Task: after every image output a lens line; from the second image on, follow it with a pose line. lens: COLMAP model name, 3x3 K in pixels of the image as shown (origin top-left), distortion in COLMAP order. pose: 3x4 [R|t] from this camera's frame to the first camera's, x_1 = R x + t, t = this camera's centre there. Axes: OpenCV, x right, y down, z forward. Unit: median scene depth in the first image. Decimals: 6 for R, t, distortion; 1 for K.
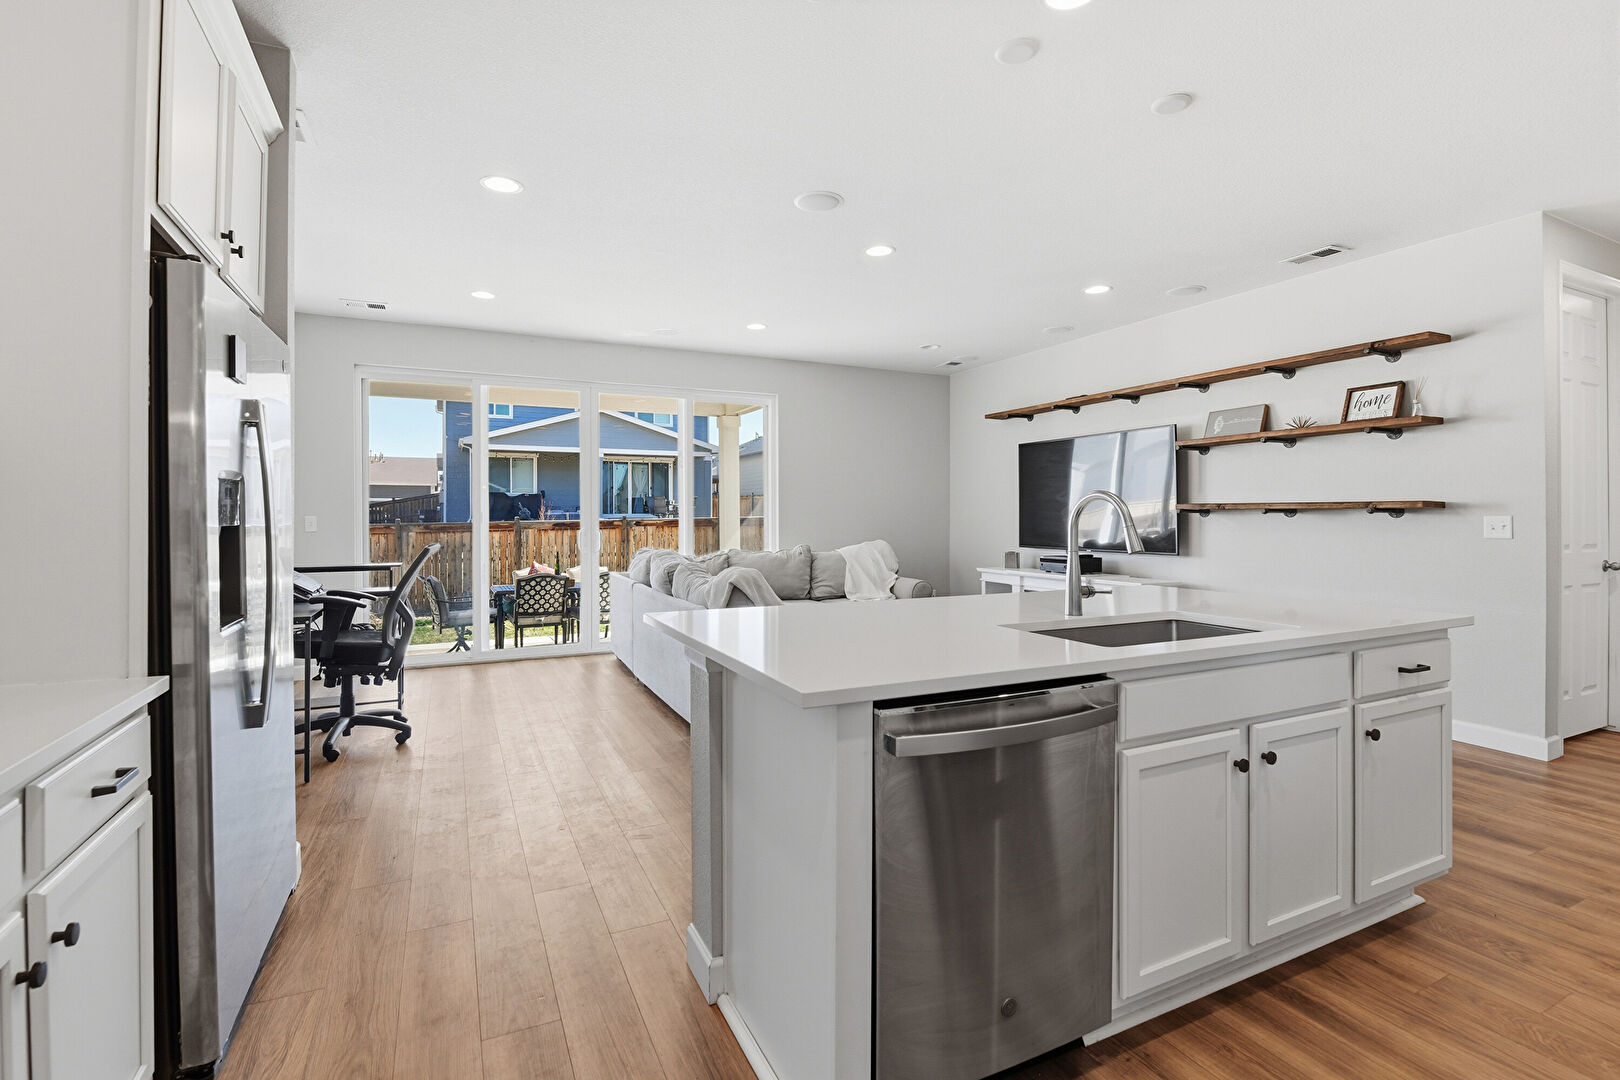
lens RADIAL K [[740.6, 0, 811.9], [0, 740.6, 519.9], [0, 0, 1]] dist [-0.009026, -0.004462]
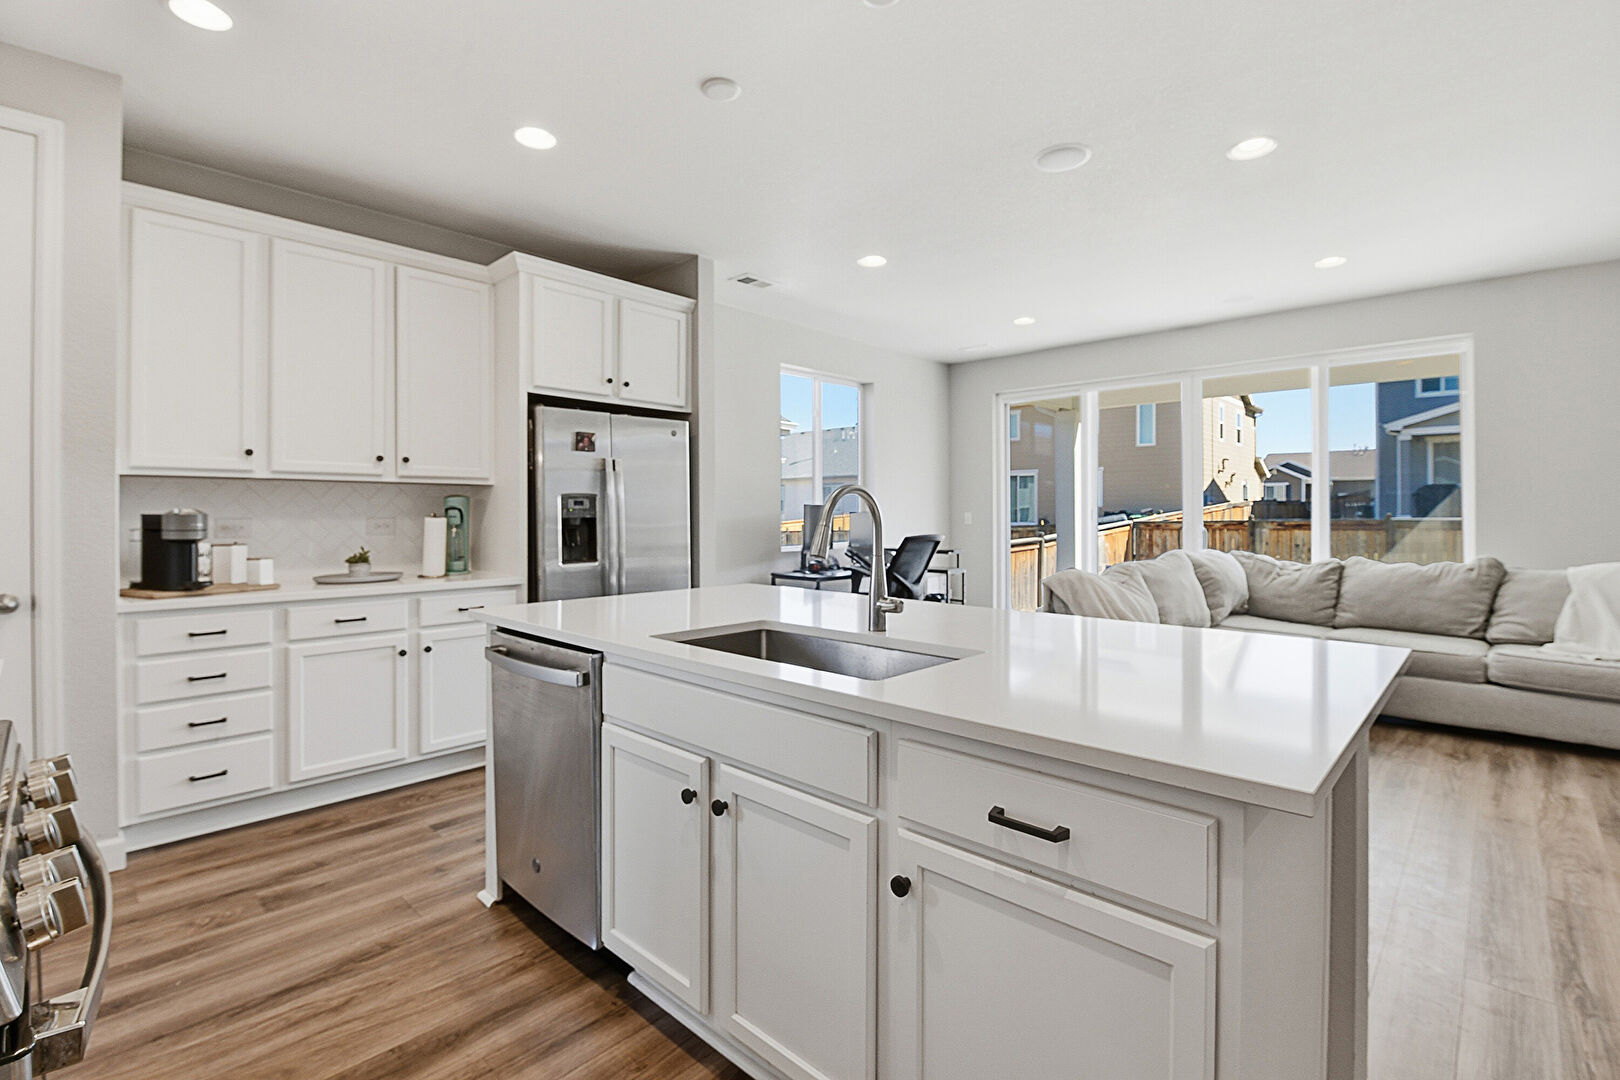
lens RADIAL K [[740.6, 0, 814.7], [0, 740.6, 512.7], [0, 0, 1]] dist [-0.009026, -0.004462]
pose [[0.363438, -0.002088, -0.931616, 0.386859], [-0.002136, 0.999993, -0.003075, -0.002344], [0.931616, 0.003108, 0.363431, 0.213232]]
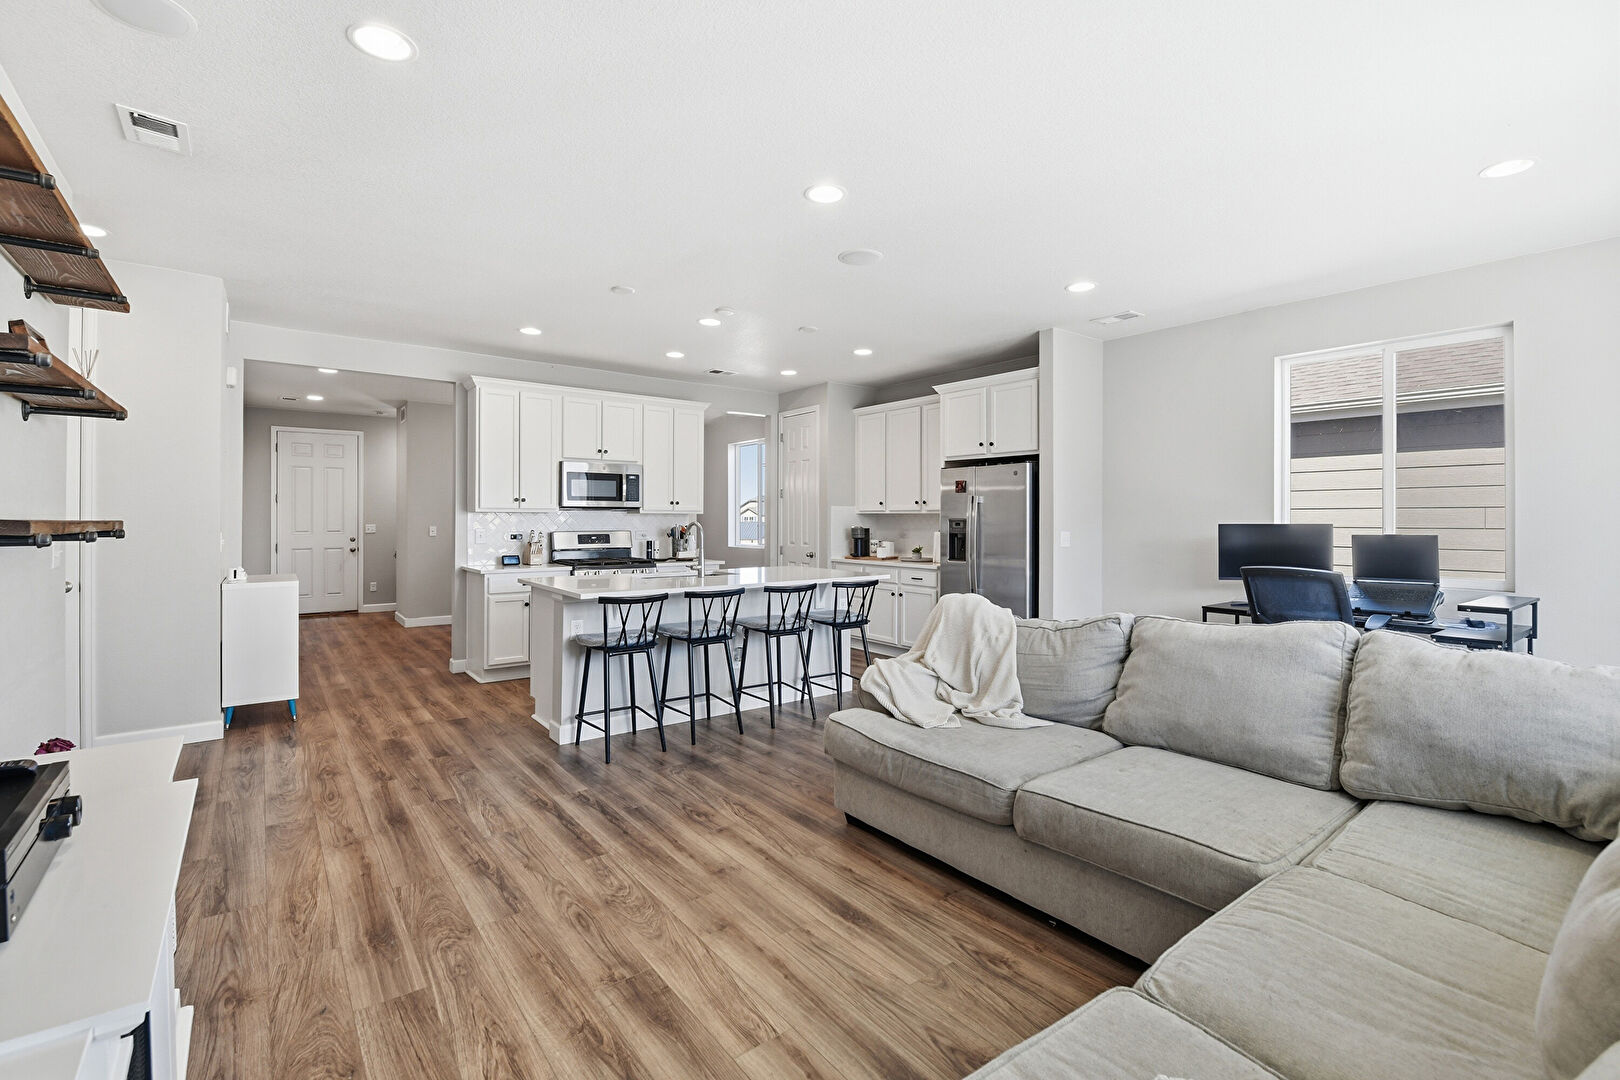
lens RADIAL K [[717.0, 0, 808.2], [0, 717.0, 515.7], [0, 0, 1]] dist [-0.008886, -0.004246]
pose [[-0.978888, -0.005362, -0.204325, 0.164283], [-0.005021, 0.999985, -0.002186, -0.018799], [0.204334, -0.001114, -0.978901, 1.093286]]
